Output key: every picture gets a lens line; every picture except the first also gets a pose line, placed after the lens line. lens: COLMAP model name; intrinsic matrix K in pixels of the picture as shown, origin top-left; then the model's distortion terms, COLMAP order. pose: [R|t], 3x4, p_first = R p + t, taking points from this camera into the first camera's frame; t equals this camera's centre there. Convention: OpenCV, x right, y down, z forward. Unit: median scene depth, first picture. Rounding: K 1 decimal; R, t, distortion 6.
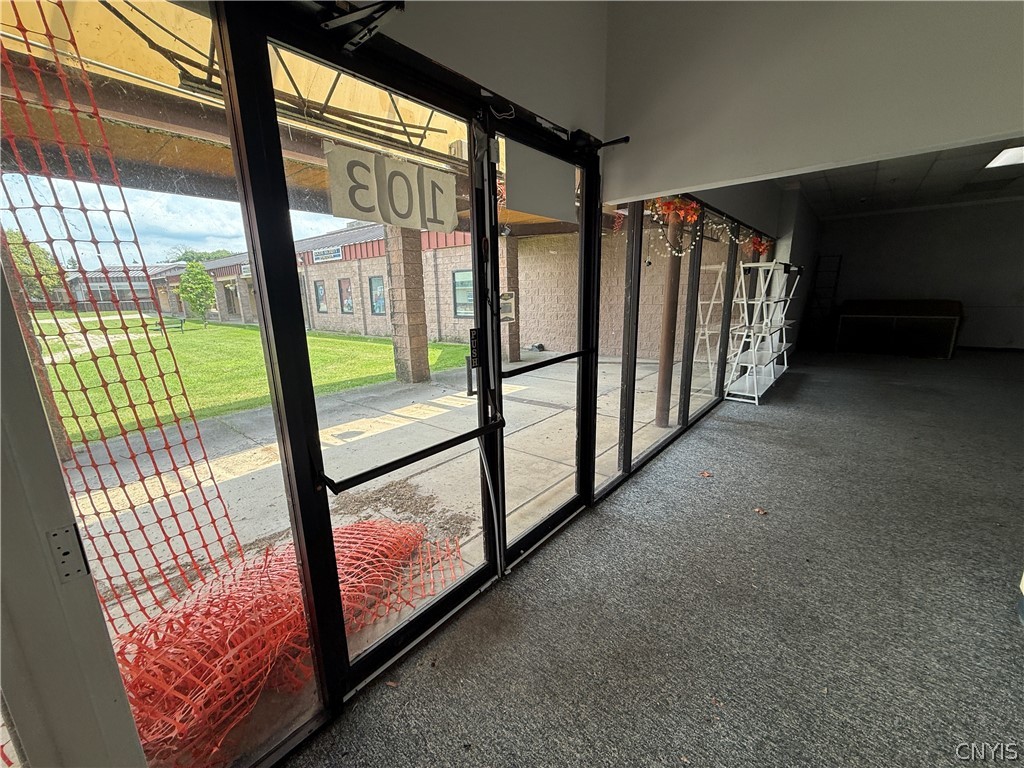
lens RADIAL K [[405.9, 0, 508.1], [0, 405.9, 384.2], [0, 0, 1]] dist [-0.001185, 0.000043]
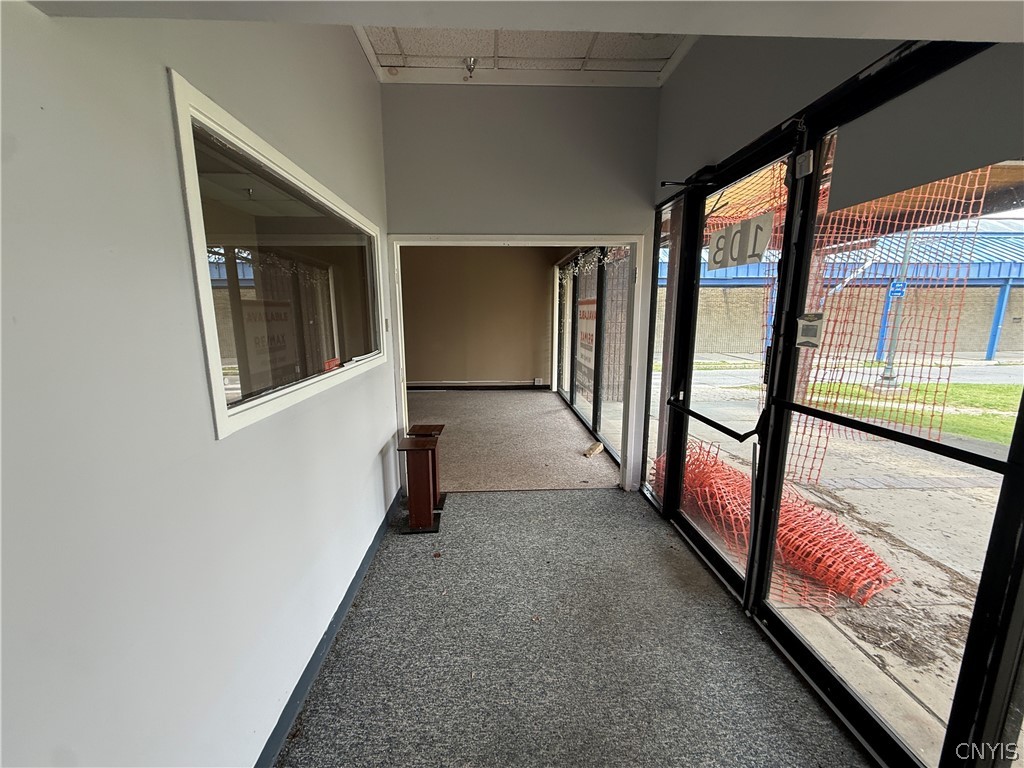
lens RADIAL K [[405.9, 0, 508.1], [0, 405.9, 384.2], [0, 0, 1]] dist [-0.001185, 0.000043]
pose [[-0.736244, 0.138241, -0.662446, 1.034731], [-0.135863, 0.928784, 0.344820, -0.288307], [0.662938, 0.343873, -0.665030, 1.183978]]
